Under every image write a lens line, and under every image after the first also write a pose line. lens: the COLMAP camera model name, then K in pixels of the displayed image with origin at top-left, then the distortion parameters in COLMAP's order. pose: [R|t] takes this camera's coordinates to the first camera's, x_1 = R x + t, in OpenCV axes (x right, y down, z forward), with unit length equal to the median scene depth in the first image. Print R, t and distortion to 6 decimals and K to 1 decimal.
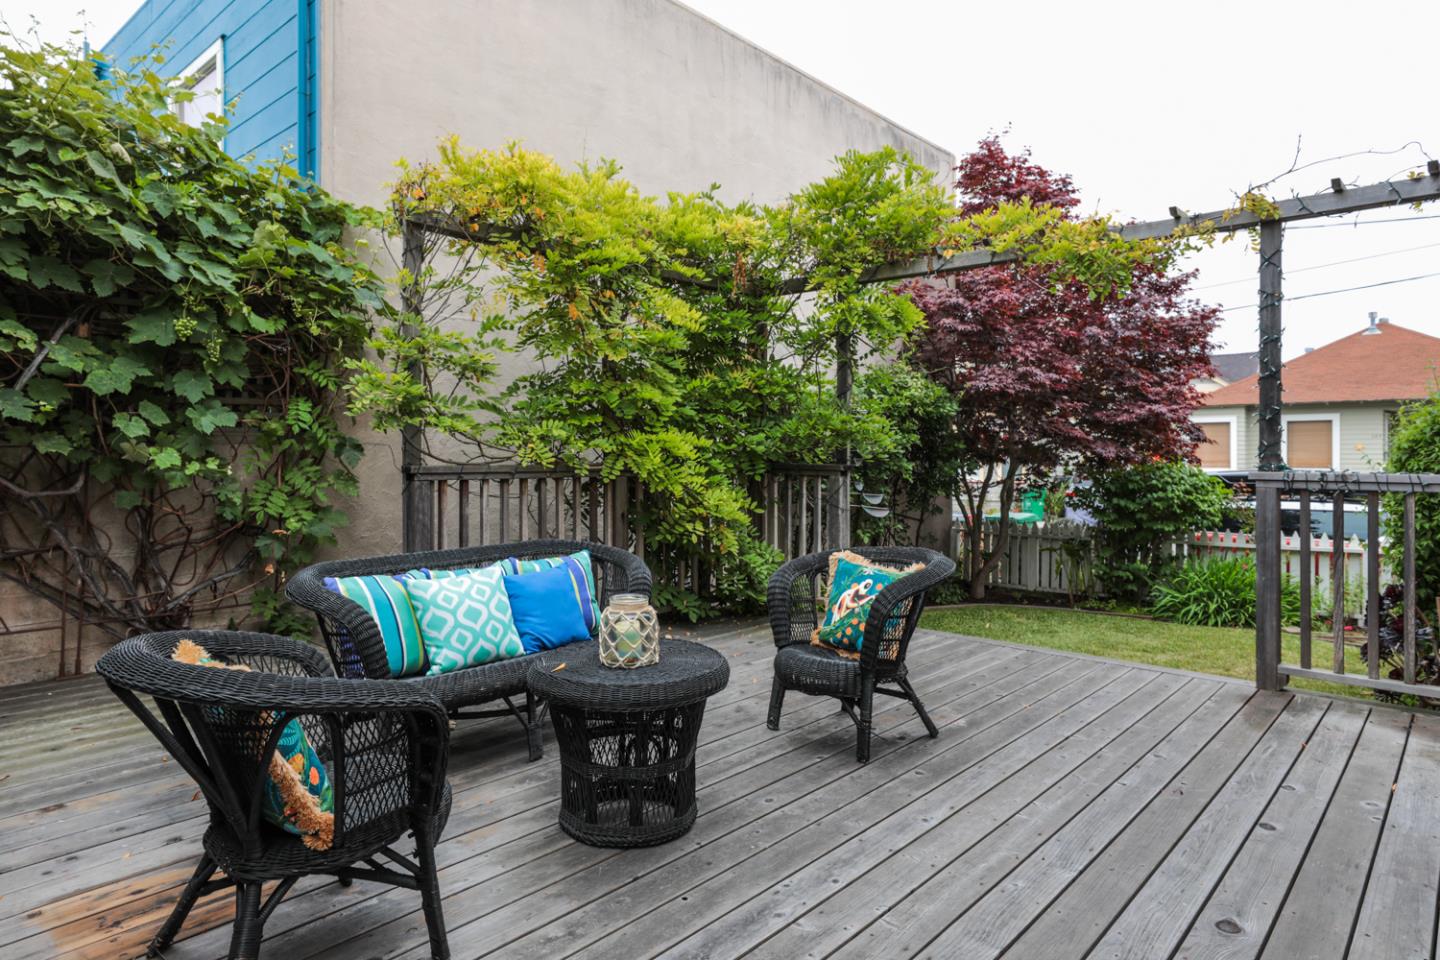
lens RADIAL K [[857.5, 0, 708.1], [0, 857.5, 445.5], [0, 0, 1]] dist [0.006125, 0.002200]
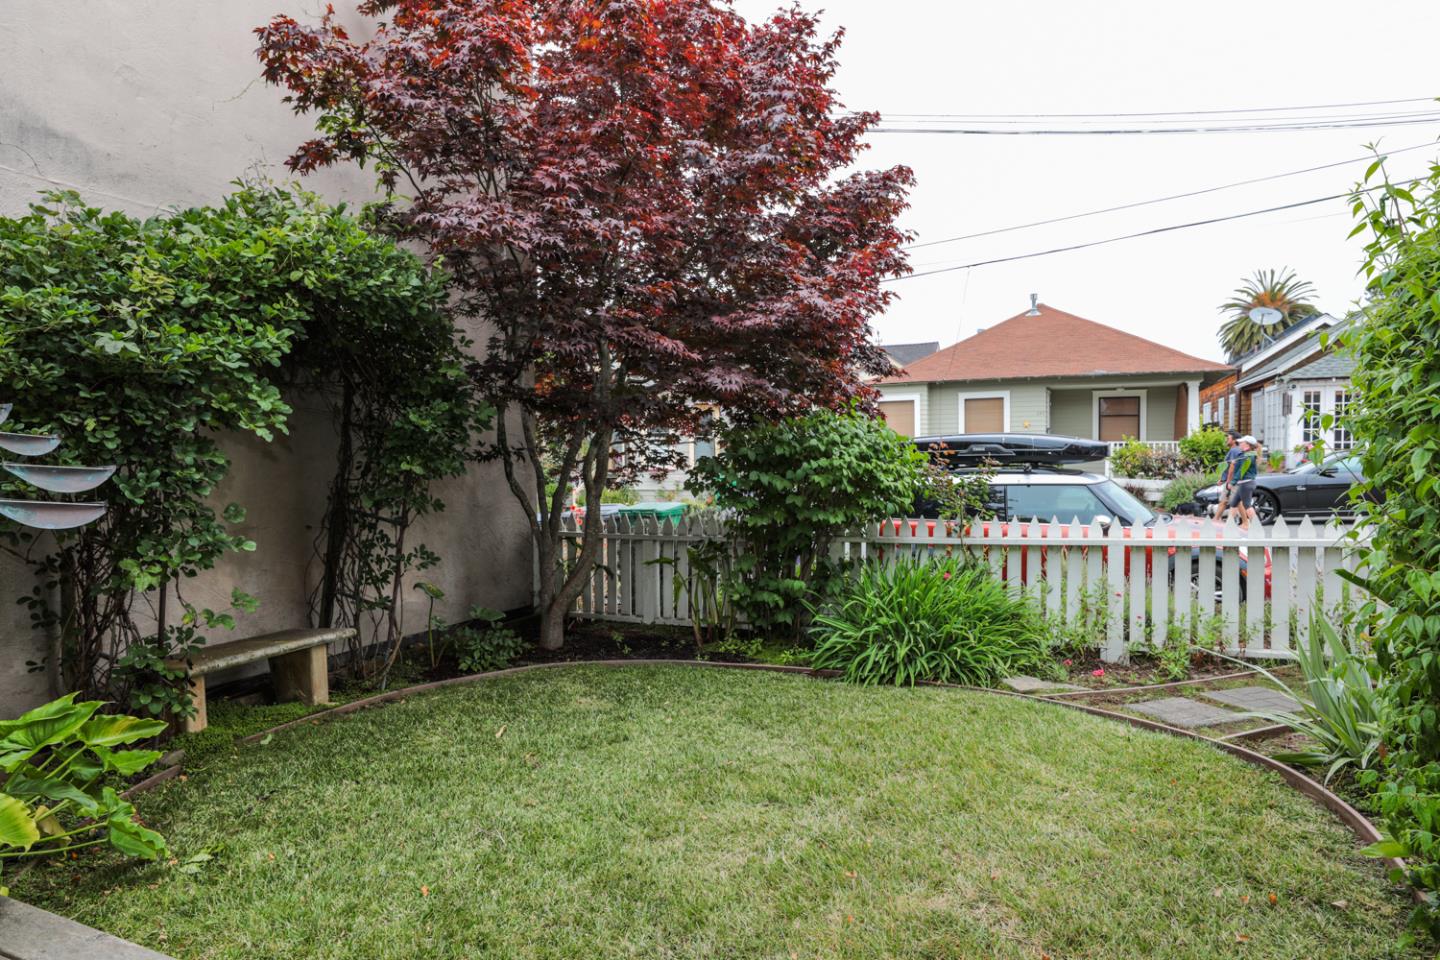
lens RADIAL K [[788.4, 0, 719.2], [0, 788.4, 478.1], [0, 0, 1]] dist [0.003399, 0.001953]
pose [[0.952608, -0.027783, 0.302928, 0.287087], [0.015030, 0.998903, 0.044348, 0.041468], [-0.303828, -0.037693, 0.951981, 0.493482]]
